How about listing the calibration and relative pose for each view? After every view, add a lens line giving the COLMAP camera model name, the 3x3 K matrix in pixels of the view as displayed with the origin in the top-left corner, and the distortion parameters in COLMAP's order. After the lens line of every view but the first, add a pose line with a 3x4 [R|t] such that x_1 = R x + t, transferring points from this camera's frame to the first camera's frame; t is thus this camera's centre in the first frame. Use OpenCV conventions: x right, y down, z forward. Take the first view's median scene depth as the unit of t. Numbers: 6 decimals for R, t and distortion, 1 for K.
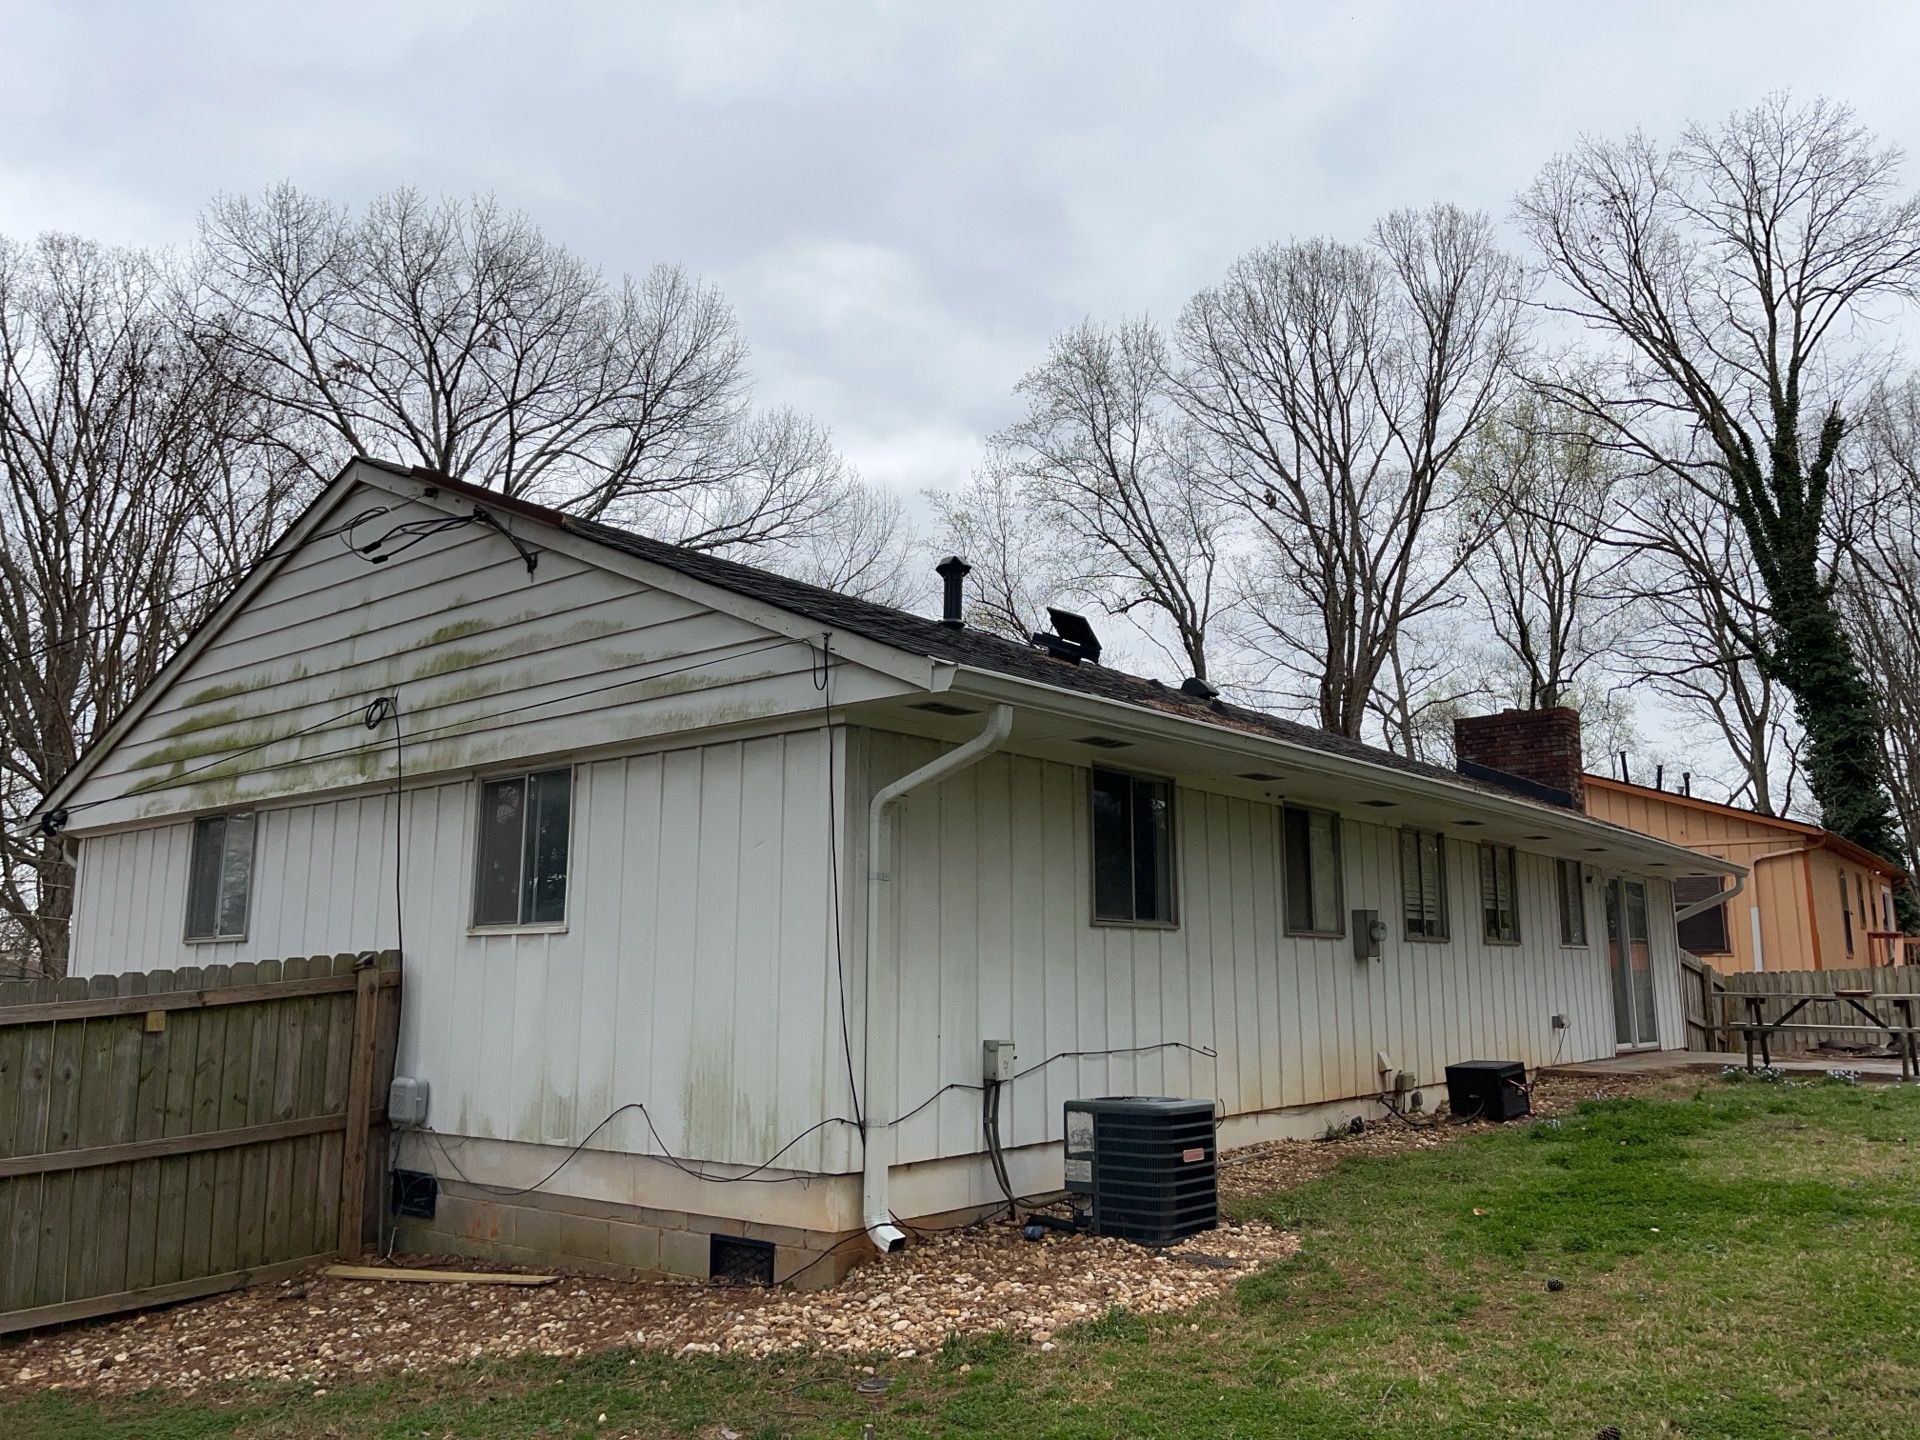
lens RADIAL K [[1468.3, 0, 960.0], [0, 1468.3, 720.0], [0, 0, 1]] dist [0.090690, -0.114477]
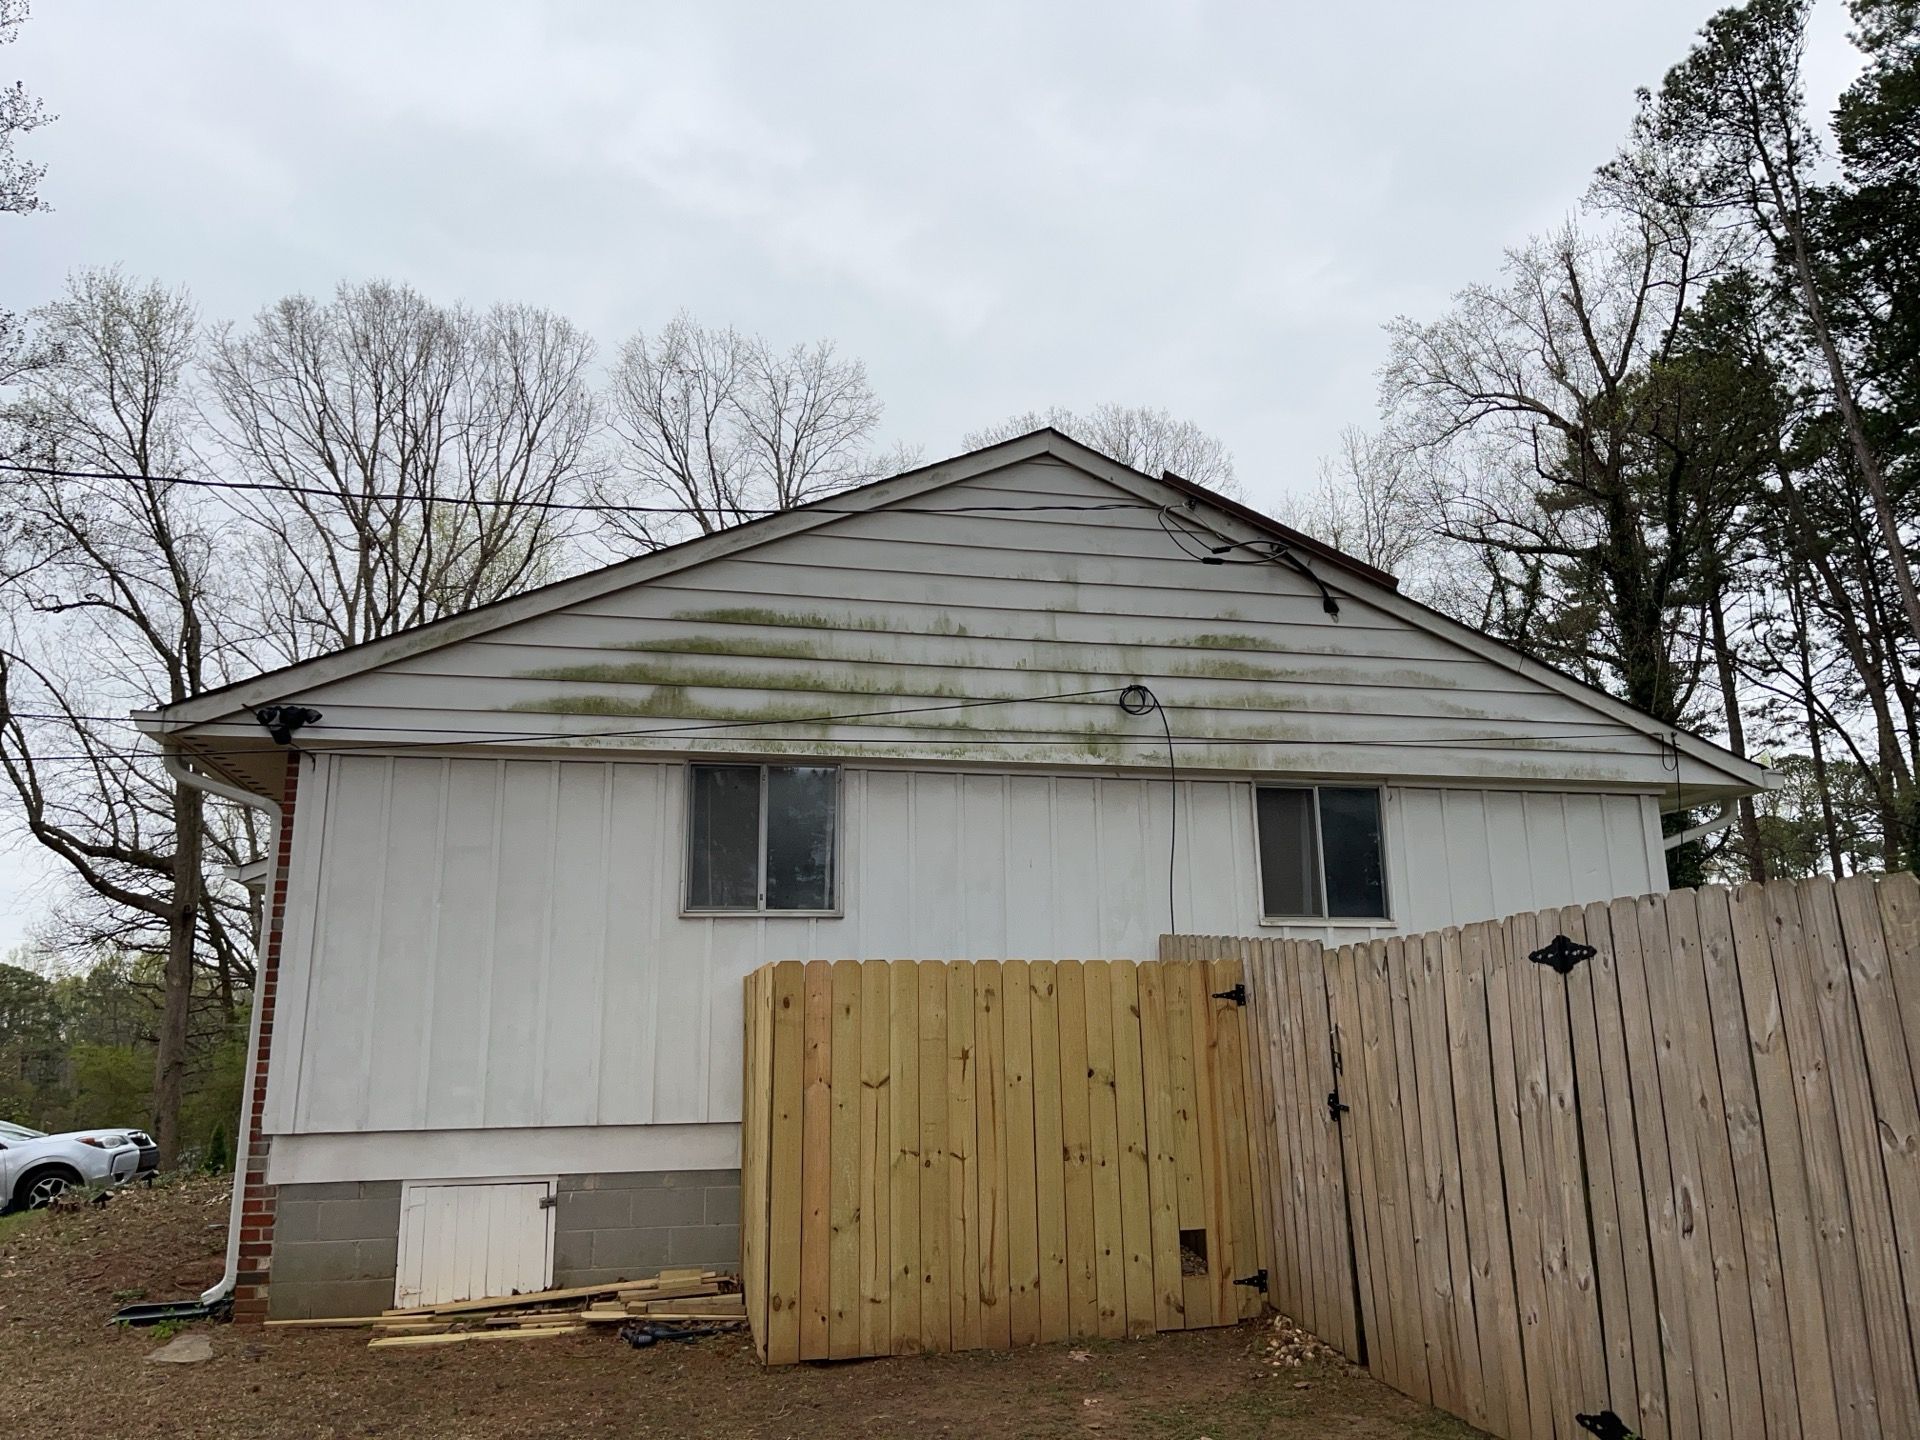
lens RADIAL K [[1468.3, 0, 960.0], [0, 1468.3, 720.0], [0, 0, 1]] dist [0.090690, -0.114477]
pose [[0.616424, 0.161903, 0.770590, -1.342103], [-0.129619, 0.986147, -0.103505, 0.139718], [-0.776672, -0.036080, 0.628870, 0.490881]]
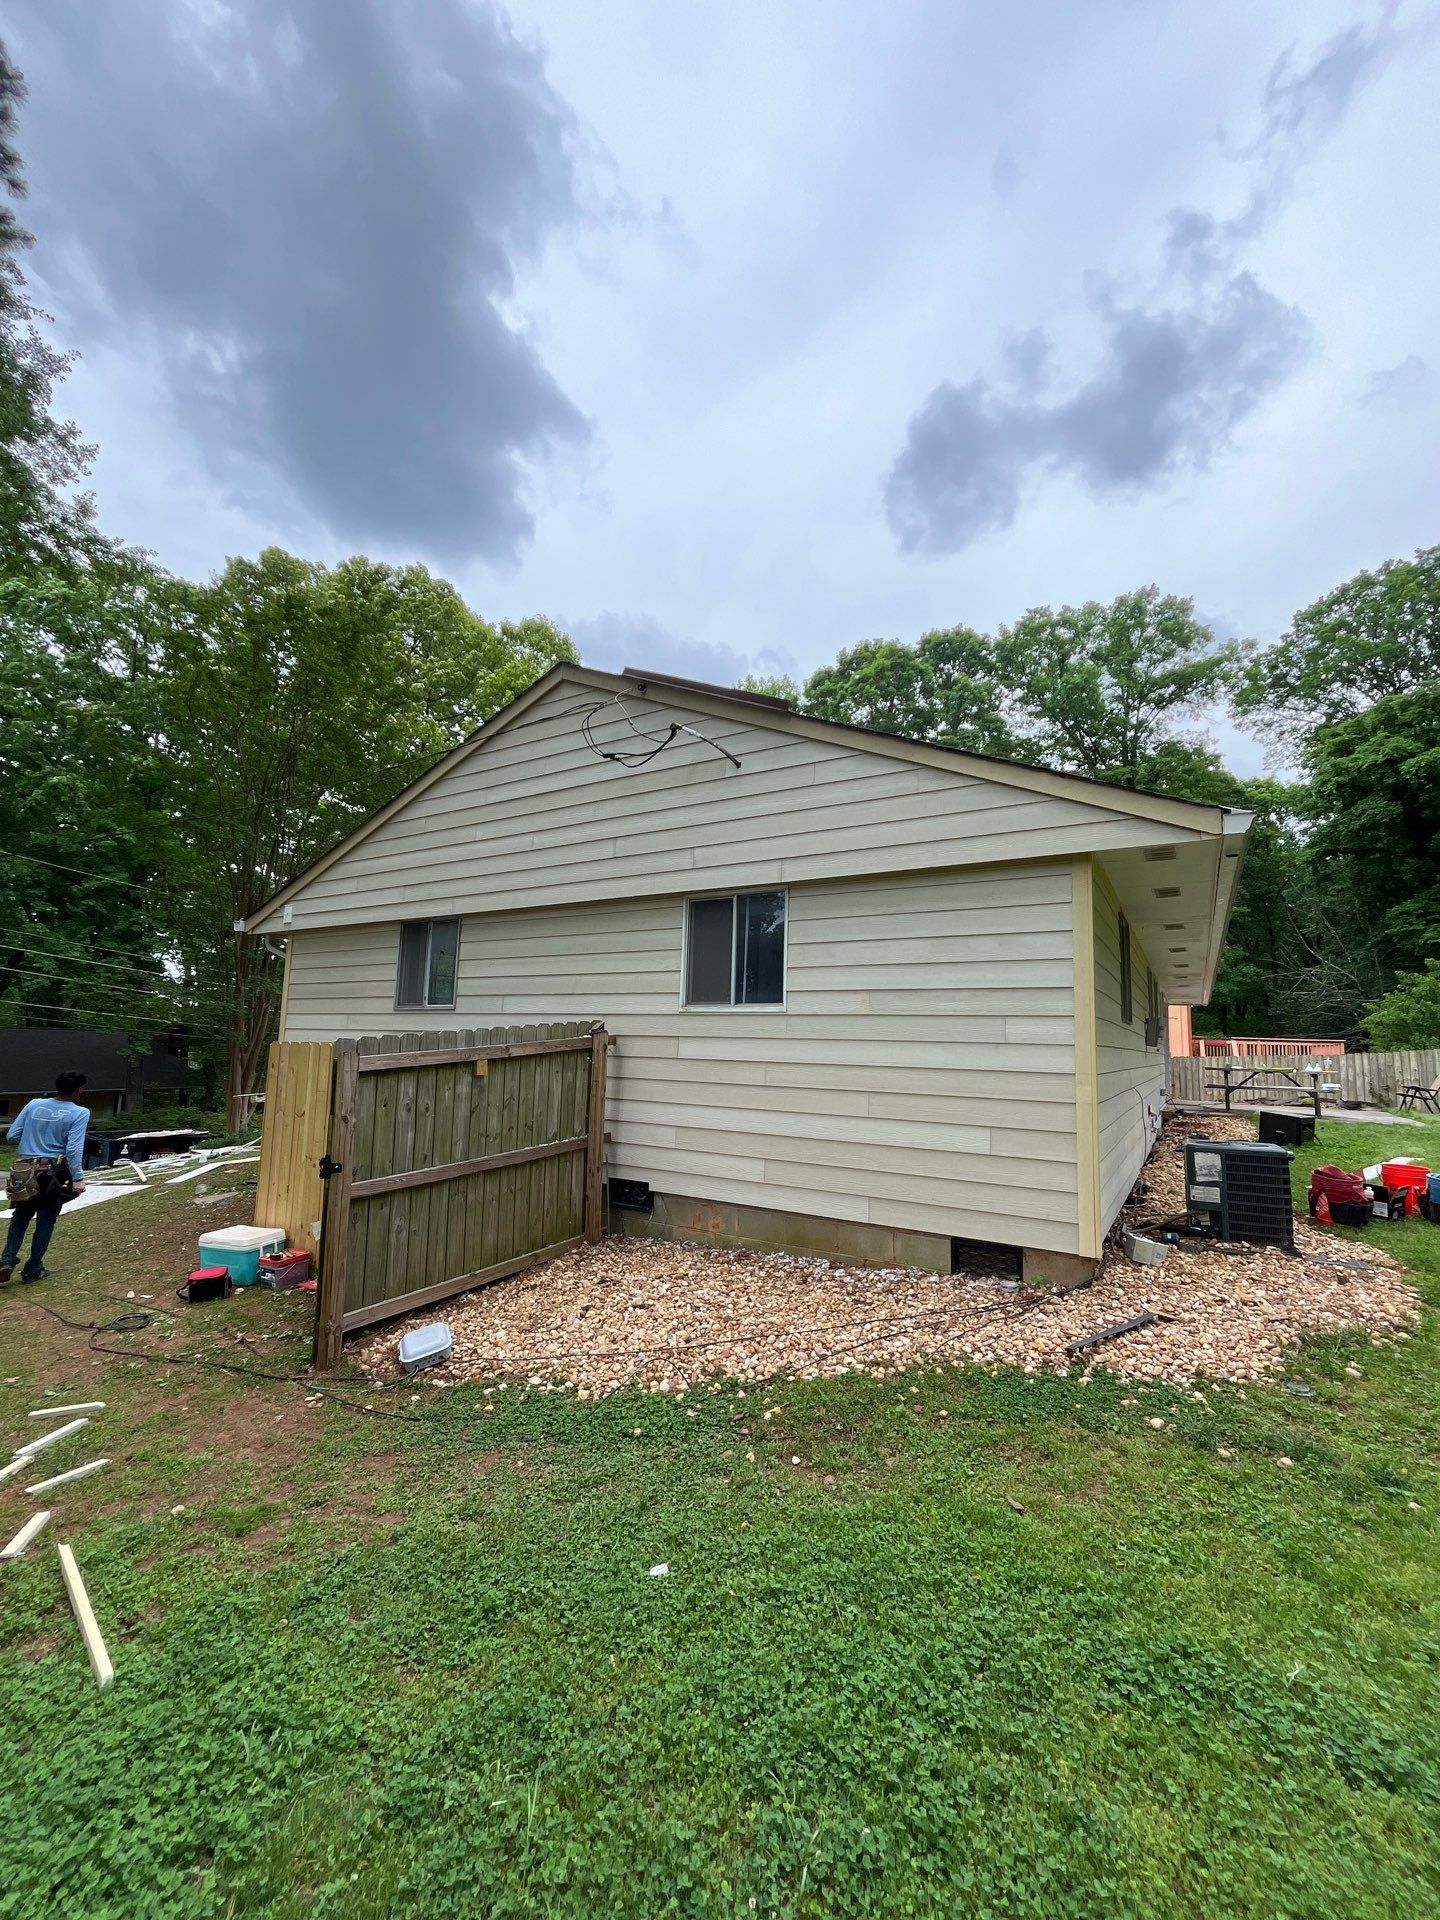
lens RADIAL K [[778.3, 0, 728.4], [0, 778.3, 955.8], [0, 0, 1]] dist [-0.003920, 0.000304]
pose [[0.991933, 0.041249, 0.119861, -0.379560], [-0.047518, 0.997622, 0.049927, 0.056171], [-0.117517, -0.055220, 0.991534, 0.287592]]
